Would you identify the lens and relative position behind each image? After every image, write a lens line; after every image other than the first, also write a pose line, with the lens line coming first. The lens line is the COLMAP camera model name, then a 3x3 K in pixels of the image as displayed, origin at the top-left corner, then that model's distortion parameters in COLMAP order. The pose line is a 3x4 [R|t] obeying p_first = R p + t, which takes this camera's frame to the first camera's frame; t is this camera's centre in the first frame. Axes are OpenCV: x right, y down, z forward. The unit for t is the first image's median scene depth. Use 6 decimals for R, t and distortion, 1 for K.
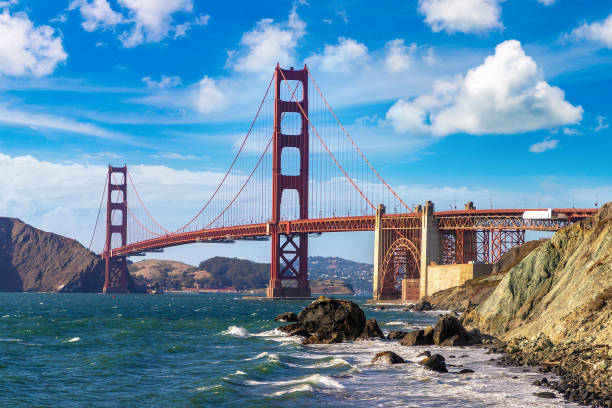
lens RADIAL K [[1451.6, 0, 306.0], [0, 1451.6, 204.0], [0, 0, 1]] dist [0.032832, 0.142688]
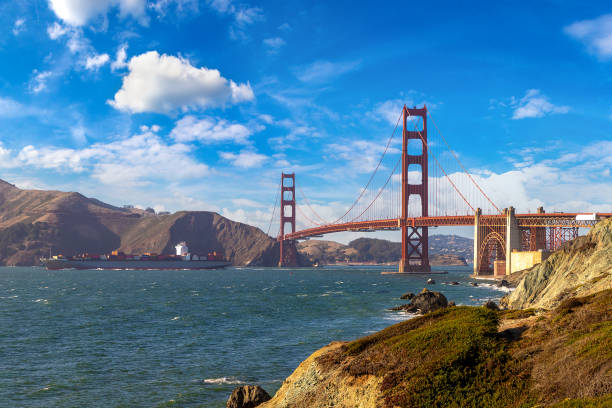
lens RADIAL K [[1182.9, 0, 306.0], [0, 1182.9, 204.0], [0, 0, 1]] dist [0.028446, 0.016893]
pose [[0.994218, -0.011676, -0.106746, 0.007608], [0.013271, 0.999811, 0.014242, -0.022128], [0.106560, -0.015576, 0.994184, -0.164860]]
